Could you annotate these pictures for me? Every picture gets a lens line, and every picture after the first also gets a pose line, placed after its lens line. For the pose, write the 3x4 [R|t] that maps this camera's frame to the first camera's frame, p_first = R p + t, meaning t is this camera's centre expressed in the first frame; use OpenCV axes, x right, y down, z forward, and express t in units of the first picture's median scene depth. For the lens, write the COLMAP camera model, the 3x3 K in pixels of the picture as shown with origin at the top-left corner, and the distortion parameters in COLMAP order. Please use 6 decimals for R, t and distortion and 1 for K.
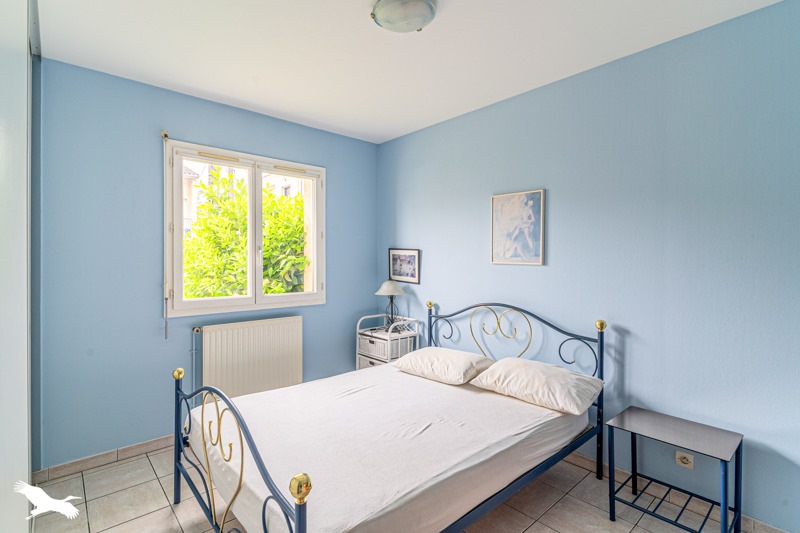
lens RADIAL K [[386.1, 0, 403.7], [0, 386.1, 263.2], [0, 0, 1]] dist [0.000977, 0.000061]
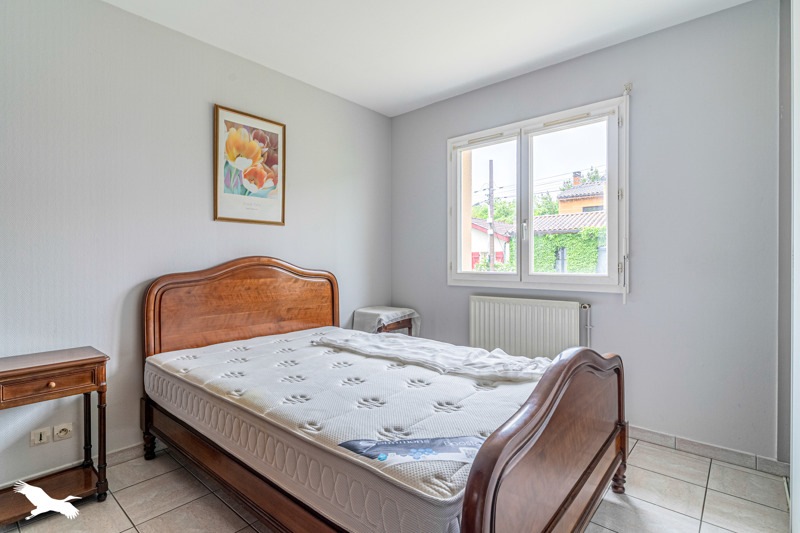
lens RADIAL K [[386.1, 0, 403.7], [0, 386.1, 263.2], [0, 0, 1]] dist [0.000977, 0.000061]
pose [[0.131683, 0.014162, -0.991191, 0.453760], [0.006741, 0.999862, 0.015181, 0.040673], [0.991269, -0.008680, 0.131570, 0.531615]]
